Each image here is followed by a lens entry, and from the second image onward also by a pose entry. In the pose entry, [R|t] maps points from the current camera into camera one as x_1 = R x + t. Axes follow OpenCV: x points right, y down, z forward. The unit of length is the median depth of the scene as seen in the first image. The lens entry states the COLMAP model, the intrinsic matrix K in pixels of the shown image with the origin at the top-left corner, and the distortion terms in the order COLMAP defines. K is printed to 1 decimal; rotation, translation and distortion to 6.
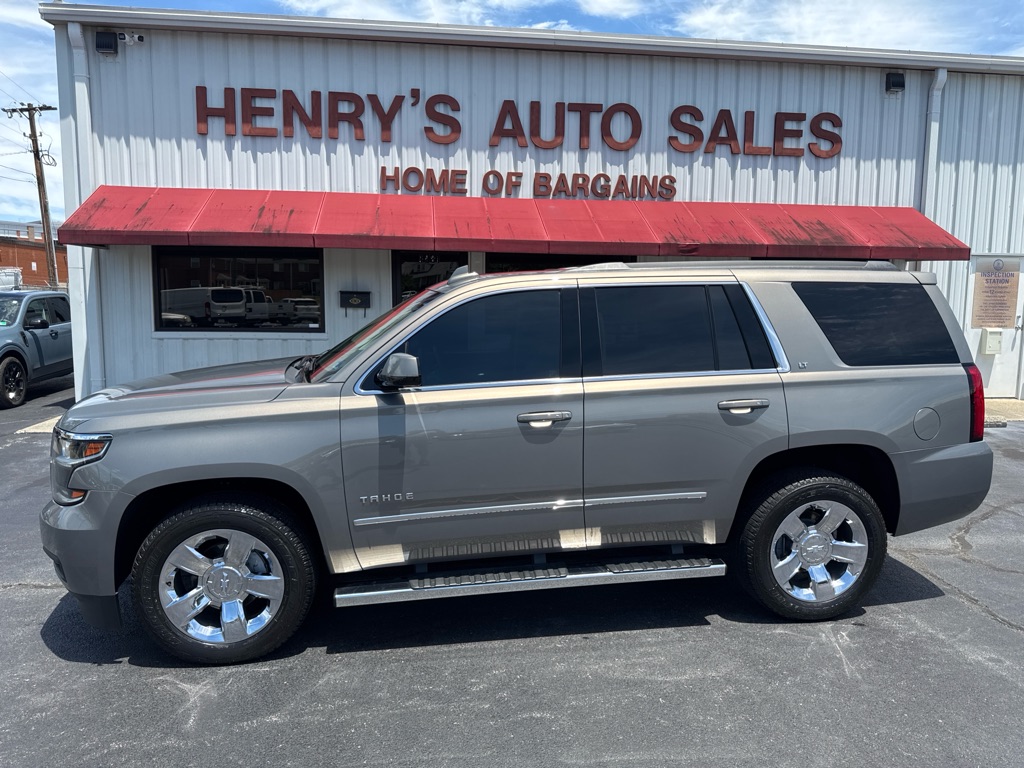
lens RADIAL K [[735.8, 0, 518.5], [0, 735.8, 386.2], [0, 0, 1]] dist [0.026818, -0.032756]
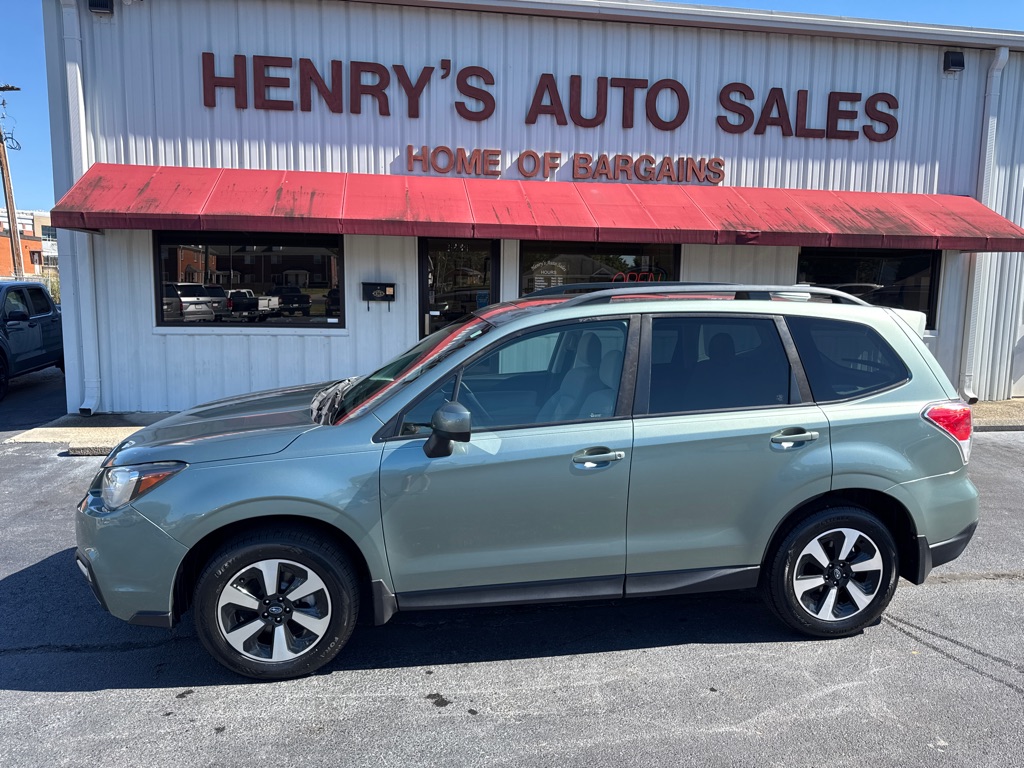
lens RADIAL K [[741.9, 0, 511.3], [0, 741.9, 386.5], [0, 0, 1]] dist [0.008104, -0.007093]
pose [[0.999232, -0.002493, 0.039115, -0.093975], [0.002023, 0.999925, 0.012071, -0.011343], [-0.039142, -0.011983, 0.999162, 0.078901]]
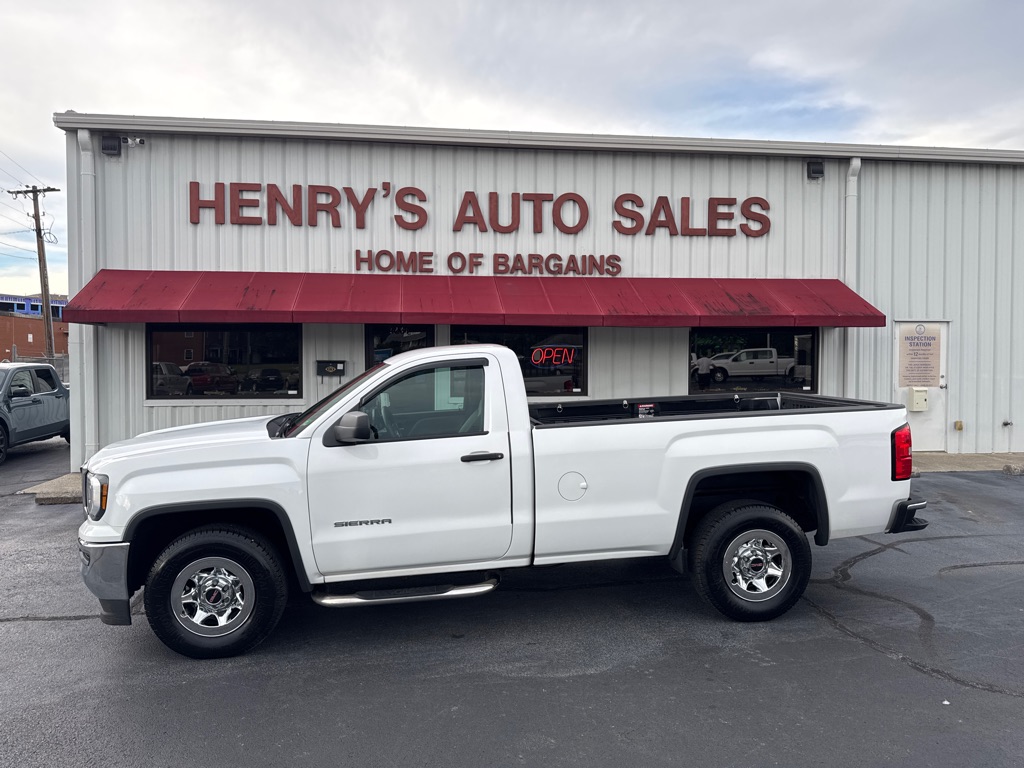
lens RADIAL K [[730.0, 0, 516.1], [0, 730.0, 382.5], [0, 0, 1]] dist [0.099468, -0.144365]
pose [[0.999903, -0.012248, 0.006645, 0.046328], [0.012805, 0.995733, -0.091390, 0.007384], [-0.005497, 0.091466, 0.995793, -0.092930]]
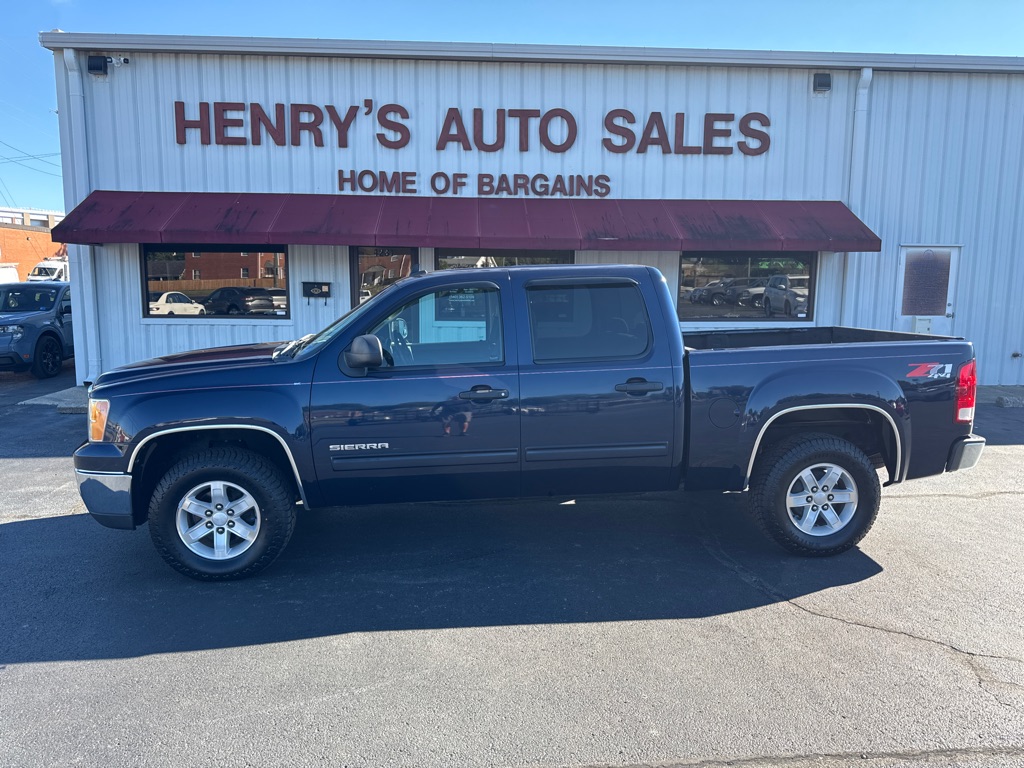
lens RADIAL K [[733.8, 0, 516.6], [0, 733.8, 385.3], [0, 0, 1]] dist [0.044684, -0.049613]
pose [[0.997245, 0.008463, -0.073691, 0.164380], [-0.006983, 0.999769, 0.020318, 0.002958], [0.073846, -0.019747, 0.997074, -0.097079]]
